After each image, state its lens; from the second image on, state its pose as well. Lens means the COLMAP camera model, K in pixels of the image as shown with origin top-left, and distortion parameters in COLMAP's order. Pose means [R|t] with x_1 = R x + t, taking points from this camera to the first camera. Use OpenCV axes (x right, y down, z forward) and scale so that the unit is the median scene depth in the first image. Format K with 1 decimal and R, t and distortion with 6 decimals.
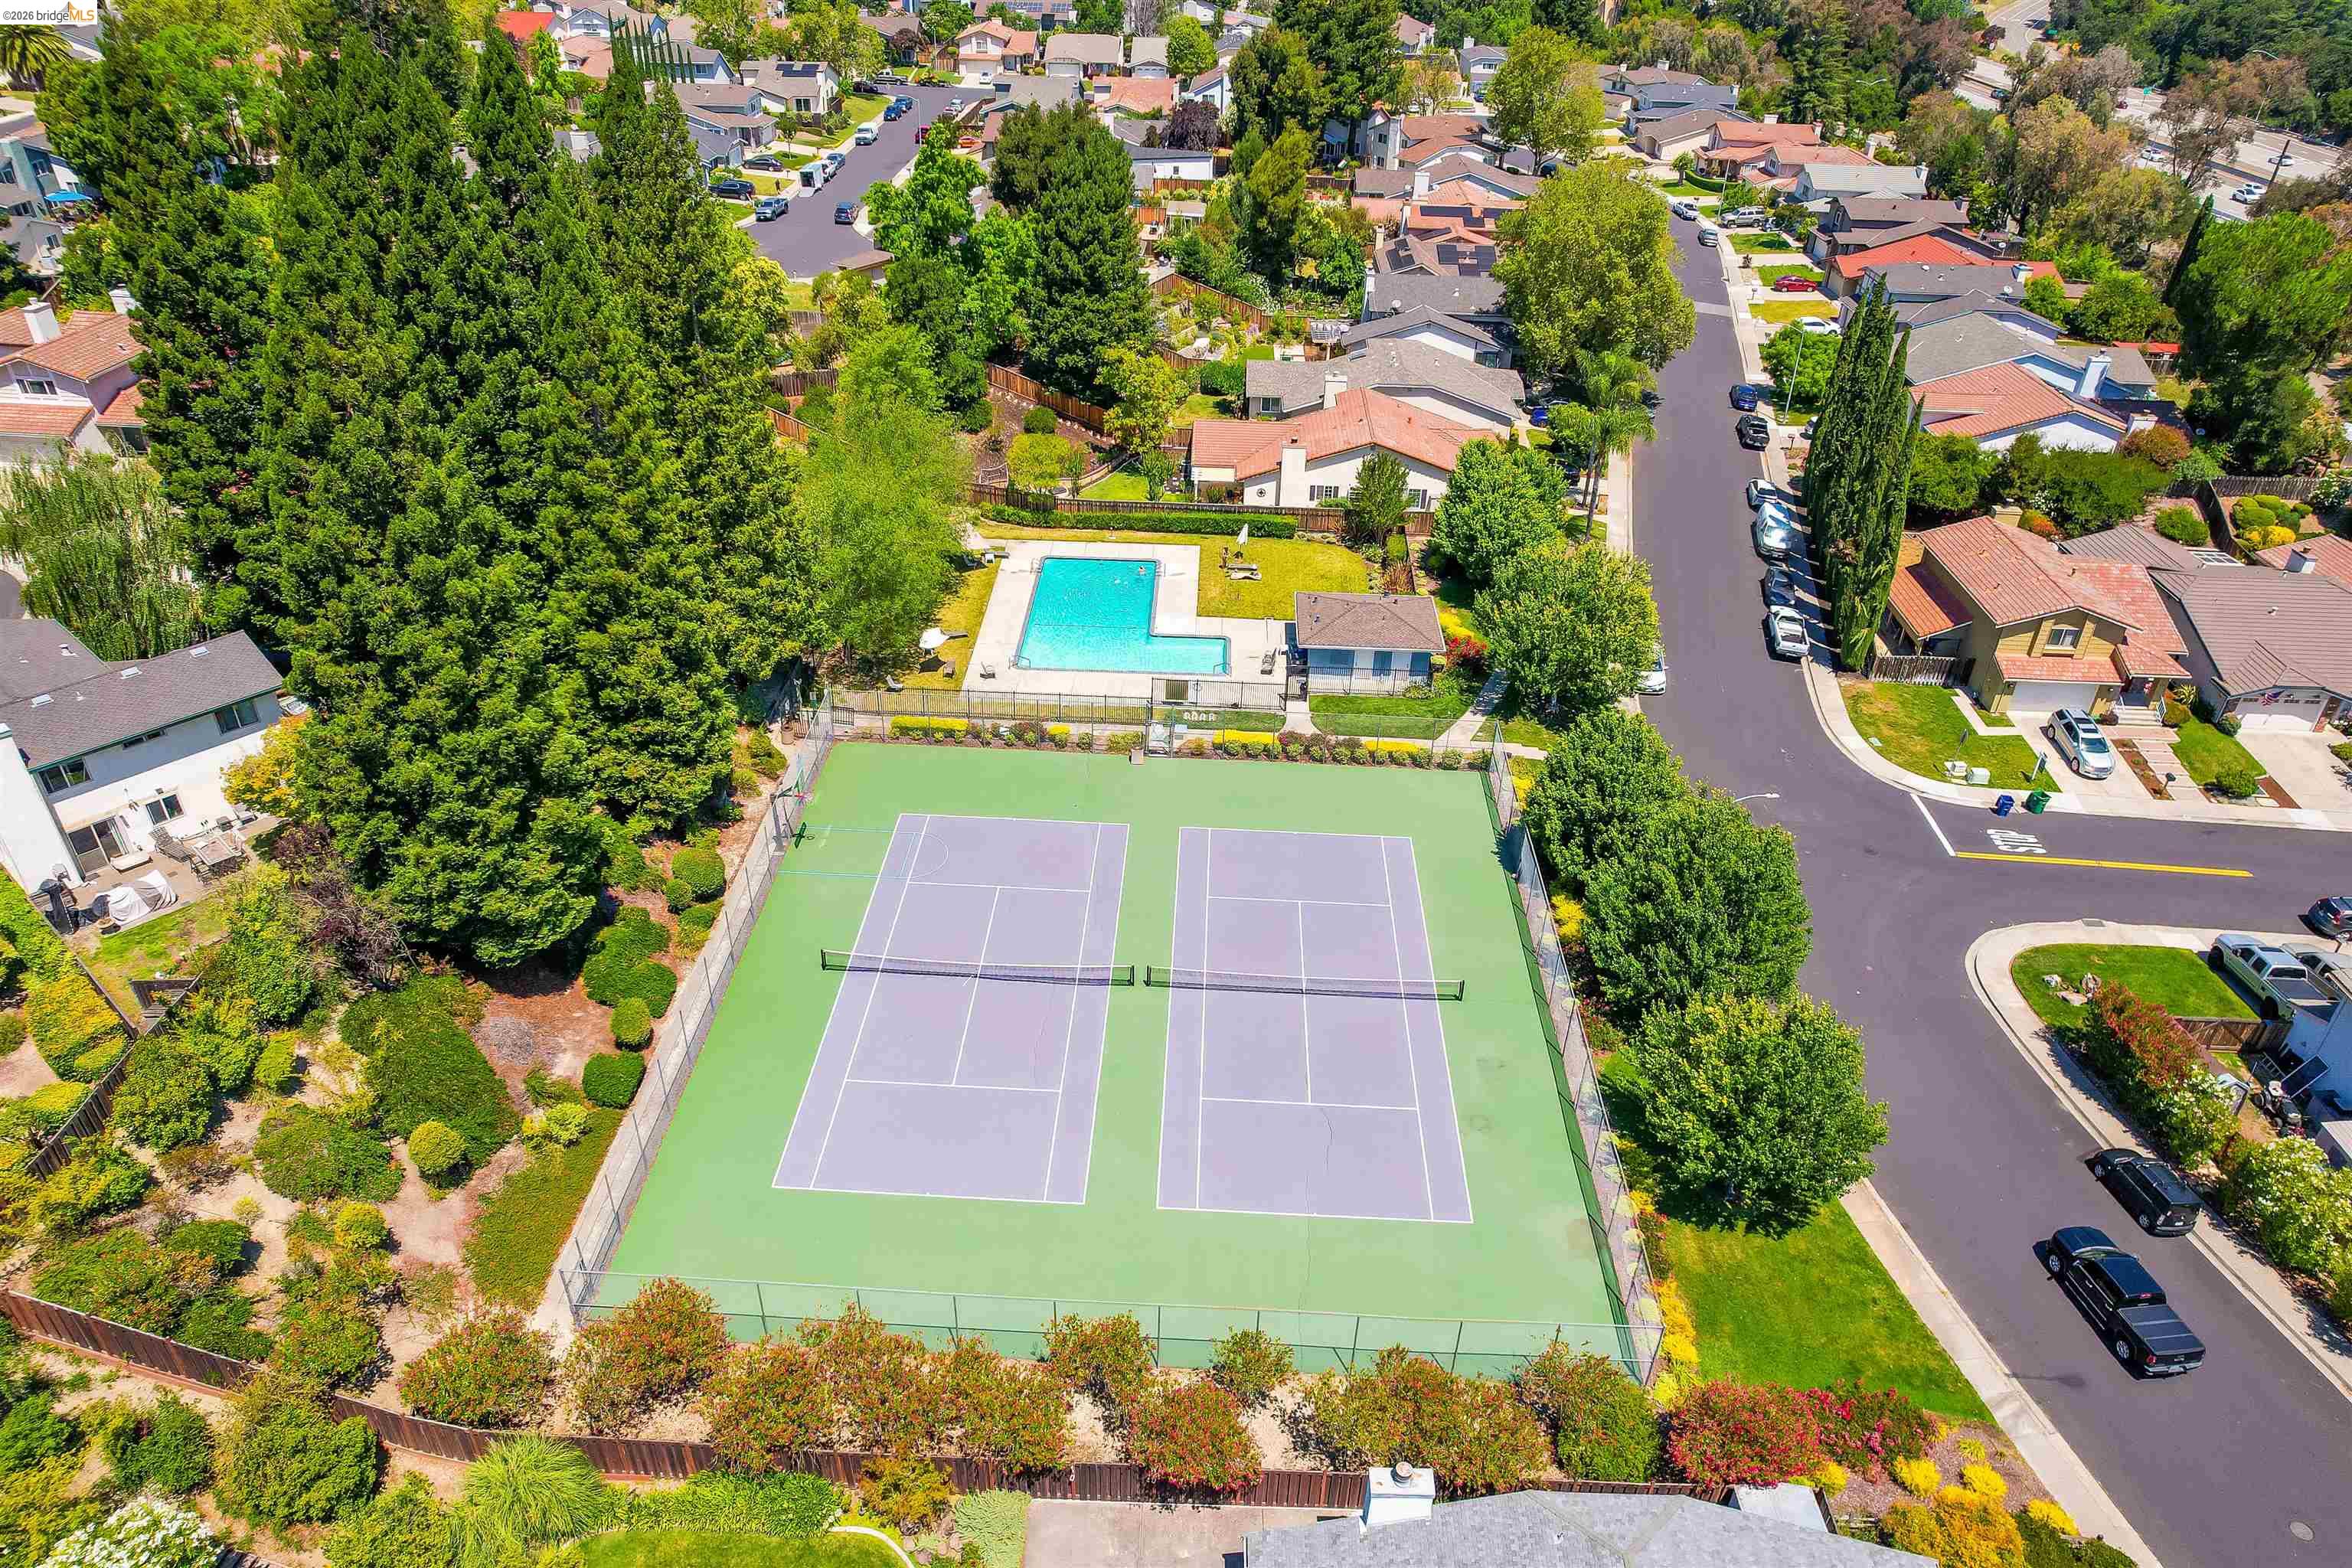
lens RADIAL K [[1503.0, 0, 1176.0], [0, 1503.0, 784.0], [0, 0, 1]] dist [-0.058973, 0.042310]
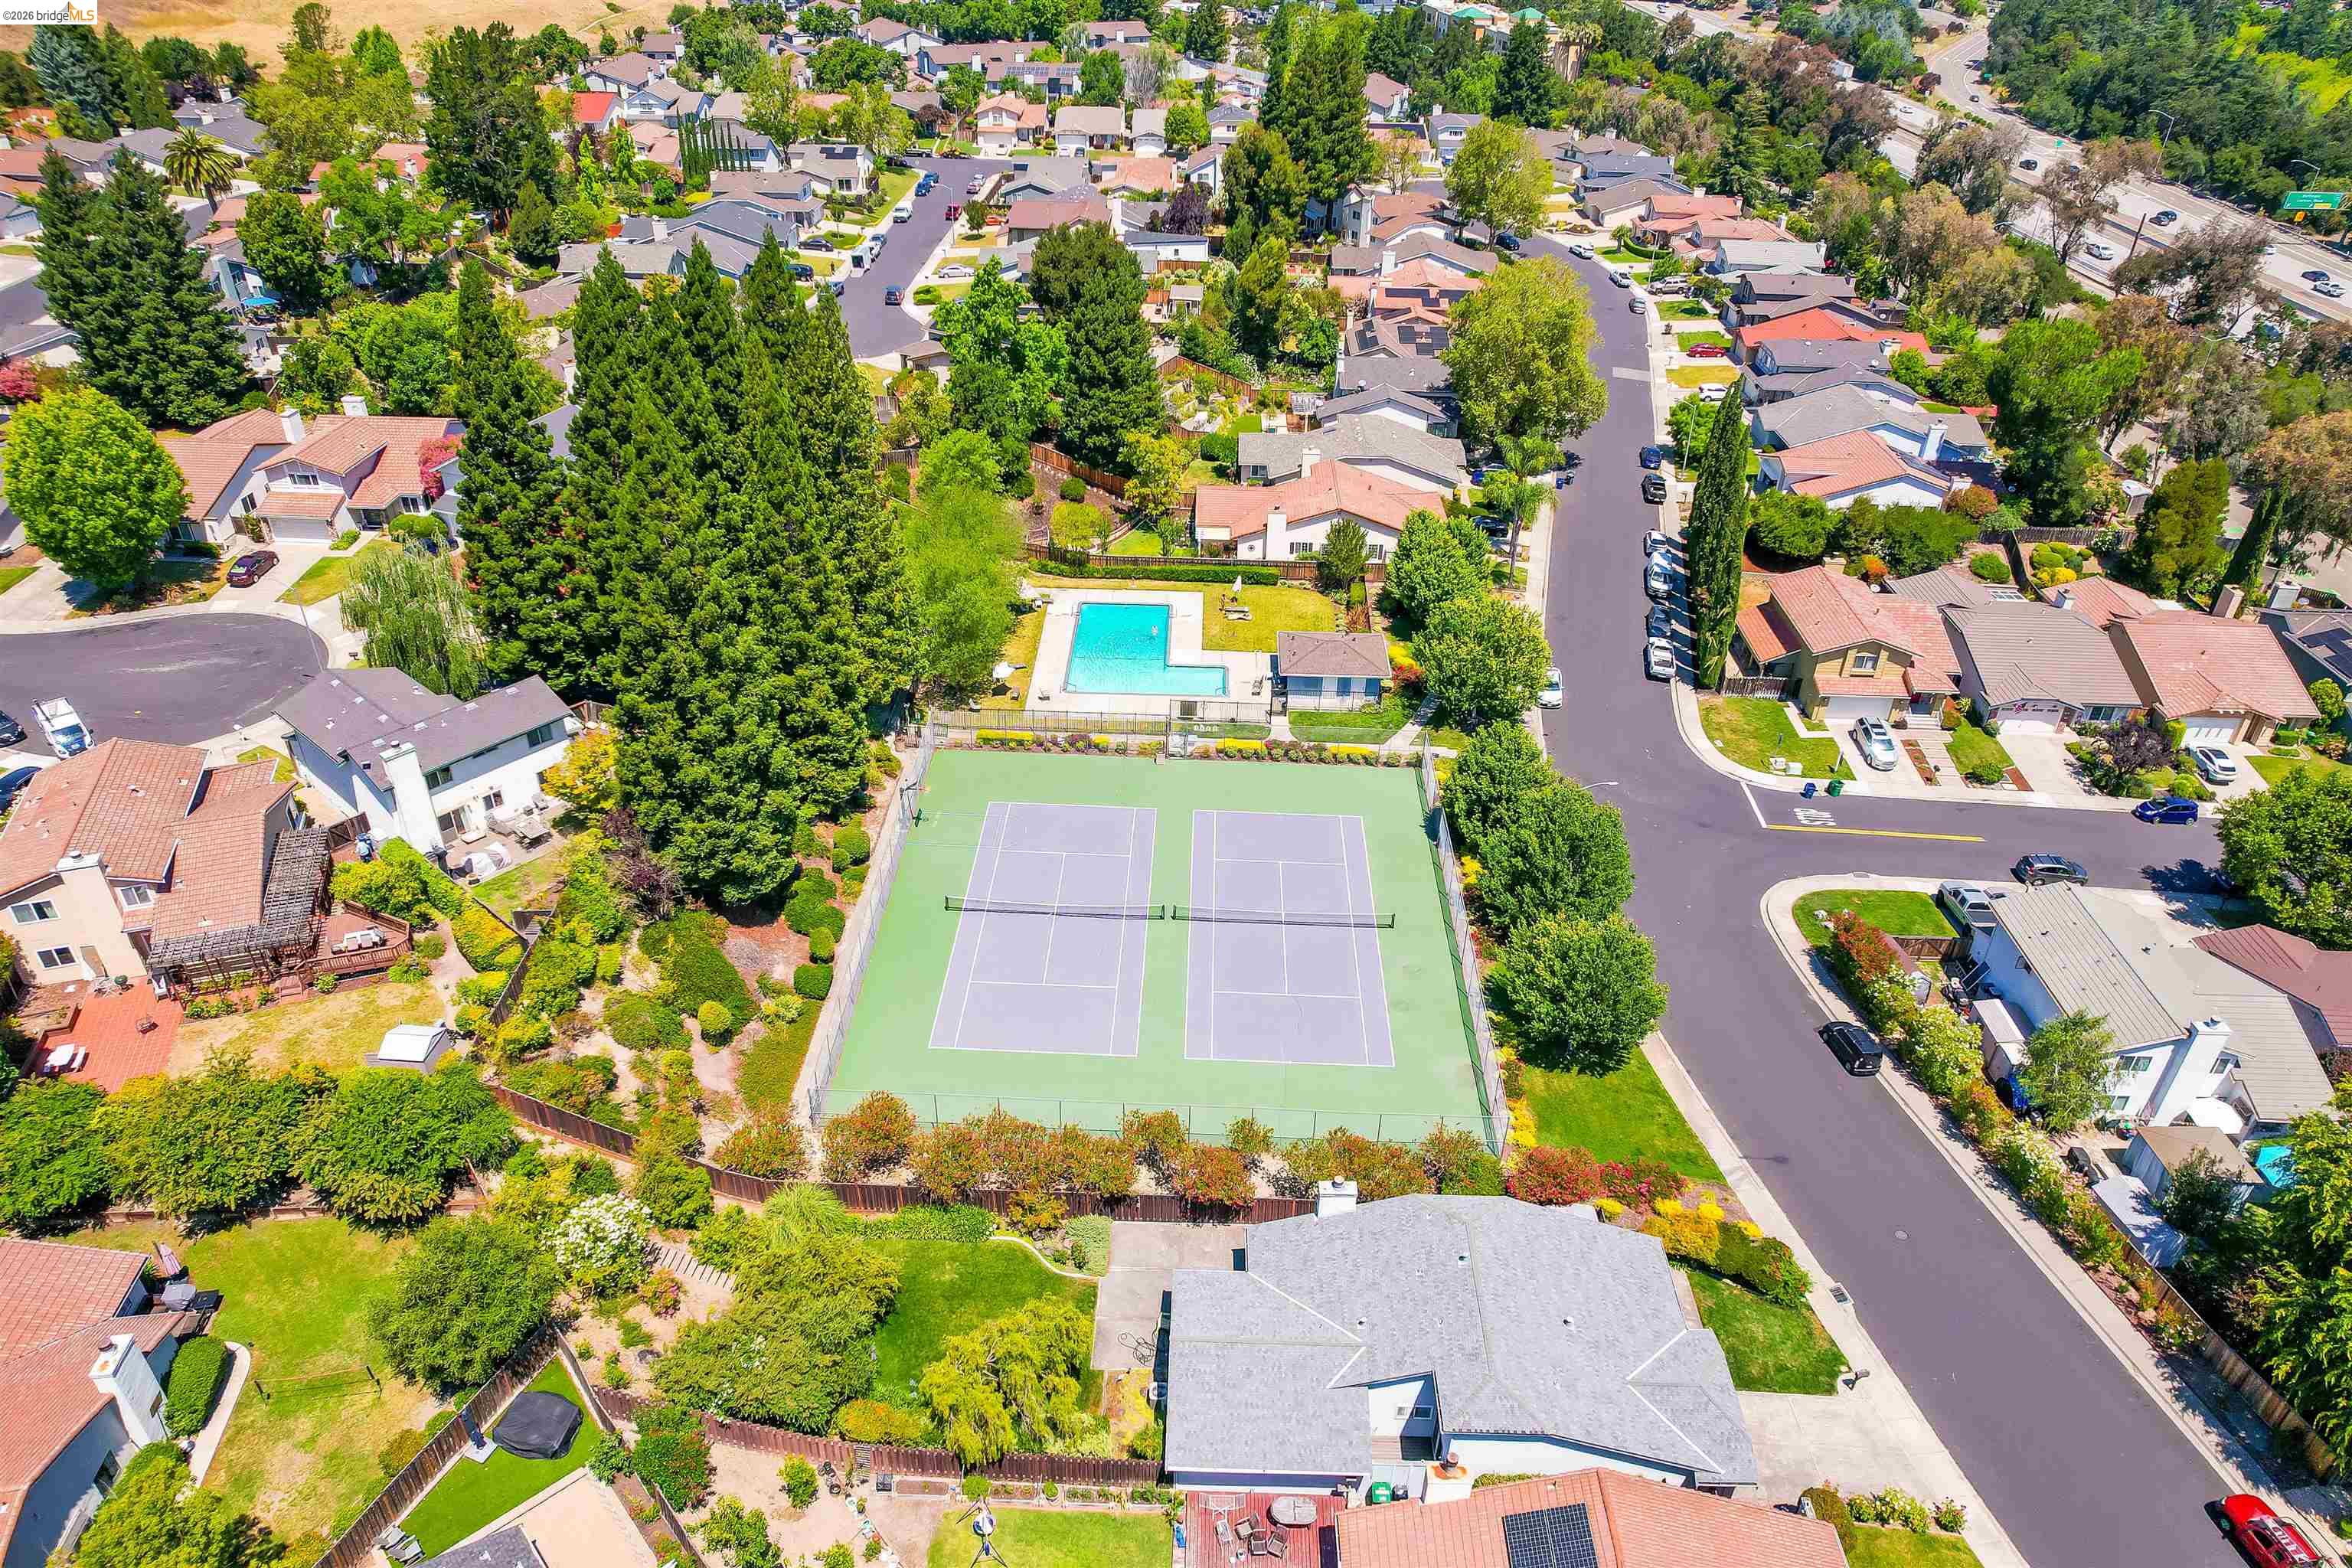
lens RADIAL K [[1503.0, 0, 1176.0], [0, 1503.0, 784.0], [0, 0, 1]] dist [-0.058973, 0.042310]
pose [[0.999963, -0.007655, 0.003857, -0.016832], [0.007658, 0.999970, -0.000778, 0.005247], [-0.003851, 0.000807, 0.999992, -0.338930]]
